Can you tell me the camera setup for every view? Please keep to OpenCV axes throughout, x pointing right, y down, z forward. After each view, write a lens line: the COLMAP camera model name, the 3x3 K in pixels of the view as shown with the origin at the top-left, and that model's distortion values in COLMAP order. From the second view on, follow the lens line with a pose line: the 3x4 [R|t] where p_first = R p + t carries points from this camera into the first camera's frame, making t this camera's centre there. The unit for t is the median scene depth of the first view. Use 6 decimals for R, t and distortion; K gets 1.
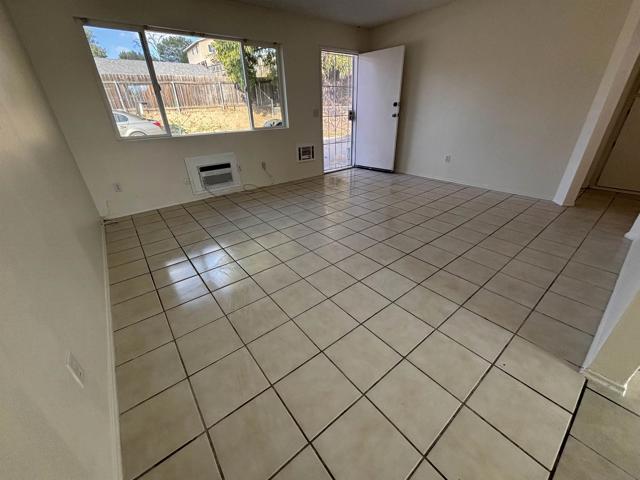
lens RADIAL K [[257.6, 0, 320.0], [0, 257.6, 240.0], [0, 0, 1]] dist [-0.000604, -0.000306]
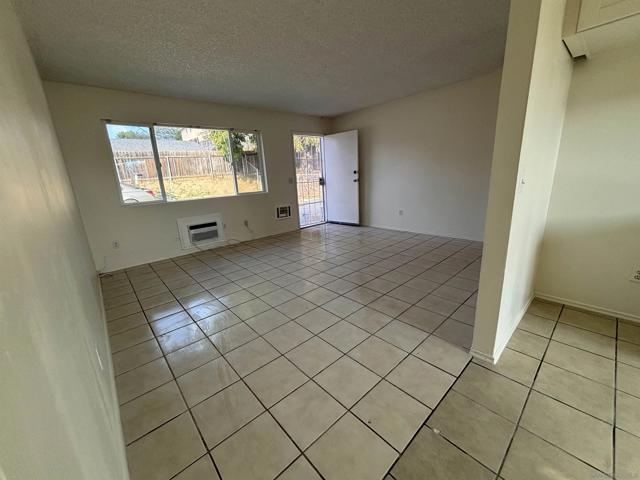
lens RADIAL K [[257.6, 0, 320.0], [0, 257.6, 240.0], [0, 0, 1]] dist [-0.000604, -0.000306]
pose [[0.997744, -0.038281, 0.055157, 0.050330], [0.049493, 0.974480, -0.218952, 0.058059], [-0.045368, 0.221188, 0.974175, -0.134897]]
